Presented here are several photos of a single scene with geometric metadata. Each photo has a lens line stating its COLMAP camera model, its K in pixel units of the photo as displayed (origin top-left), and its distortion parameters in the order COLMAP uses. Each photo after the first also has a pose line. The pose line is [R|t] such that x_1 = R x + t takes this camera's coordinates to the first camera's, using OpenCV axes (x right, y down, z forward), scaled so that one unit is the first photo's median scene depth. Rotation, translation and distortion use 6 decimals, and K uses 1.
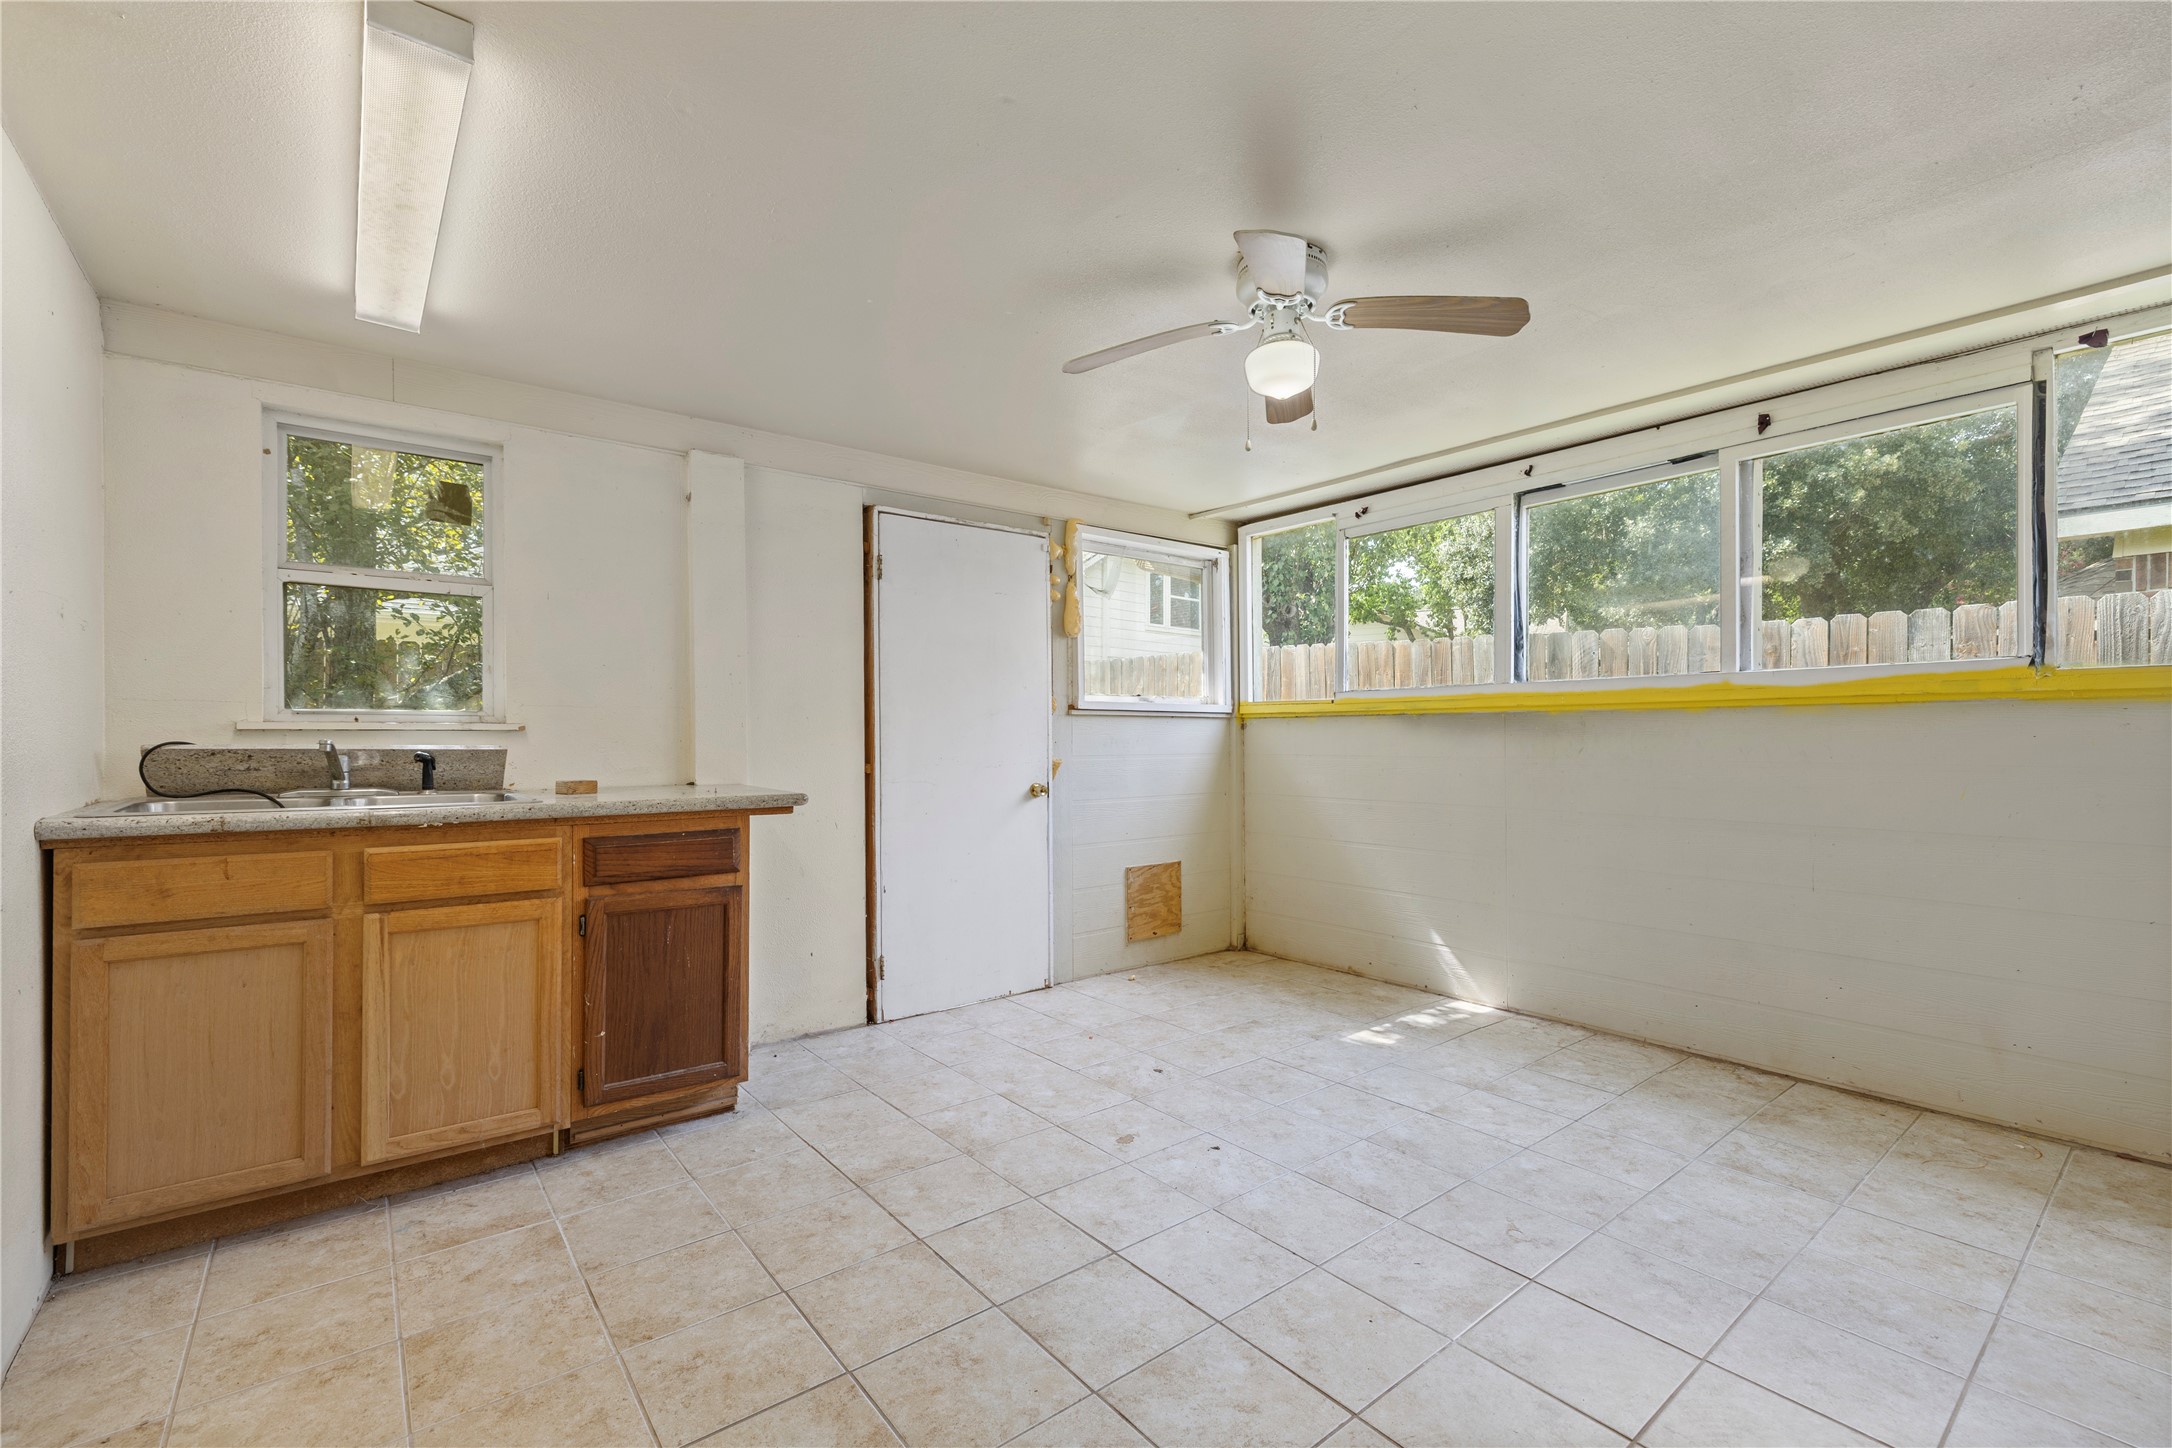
lens RADIAL K [[916.5, 0, 1085.7], [0, 916.5, 729.5], [0, 0, 1]] dist [0.000093, 0.001348]
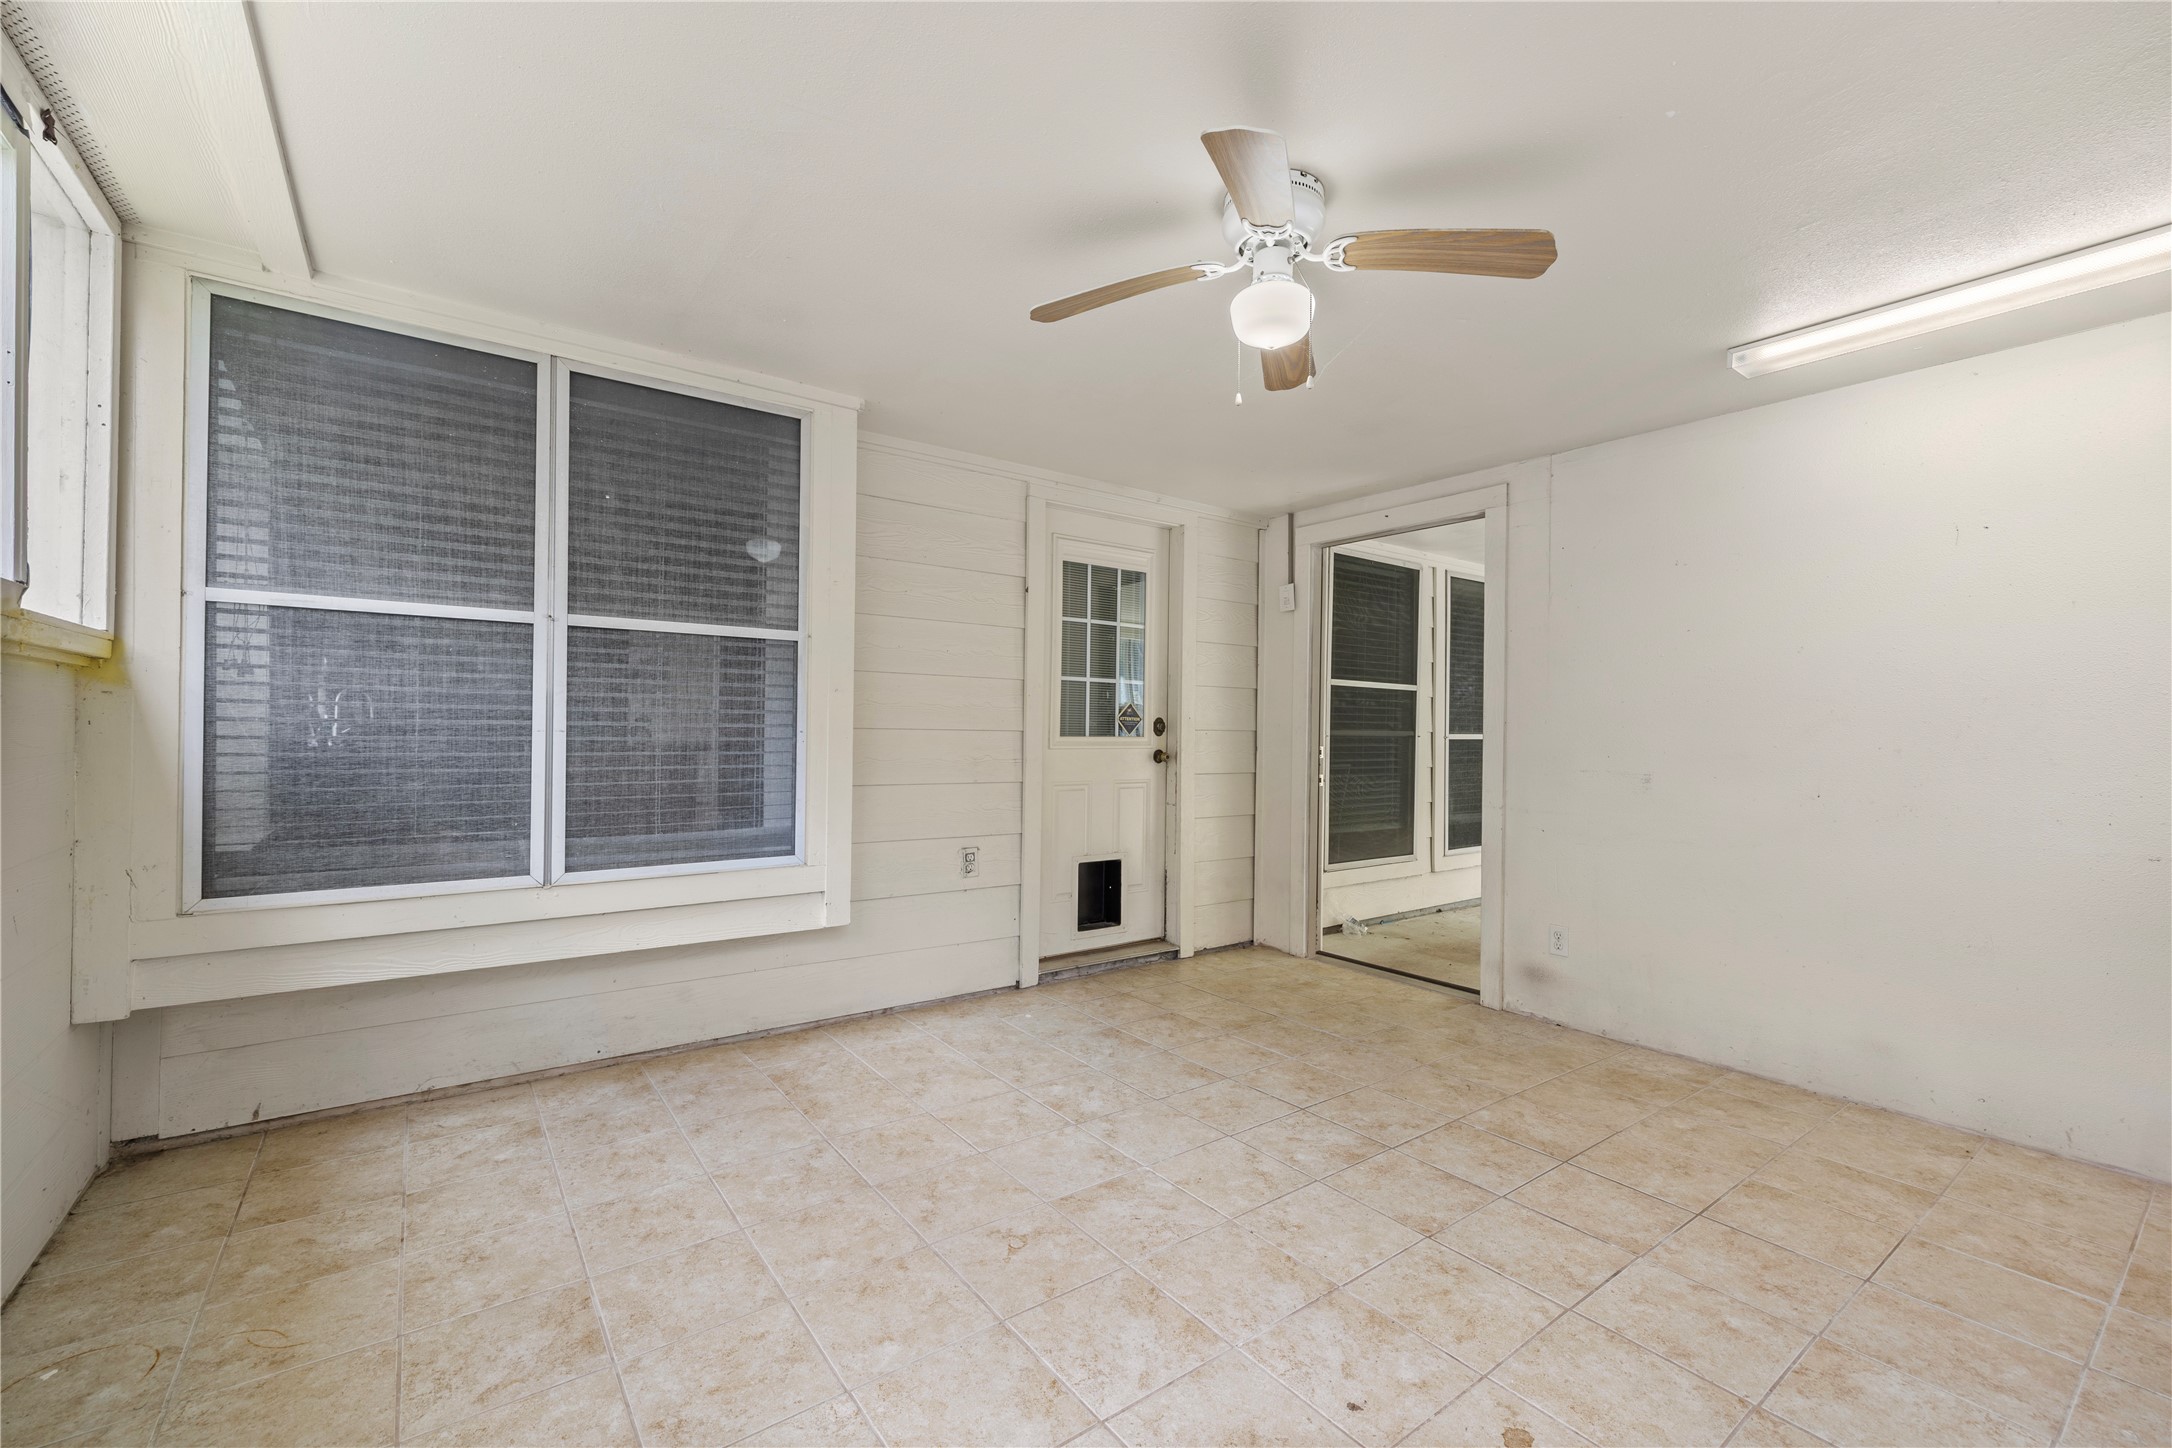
lens RADIAL K [[916.5, 0, 1085.8], [0, 916.5, 724.9], [0, 0, 1]] dist [0.000093, 0.001348]
pose [[-0.999253, -0.013838, 0.036085, 0.359781], [-0.014122, 0.999871, -0.007636, 0.011619], [-0.035975, -0.008140, -0.999320, 1.912219]]
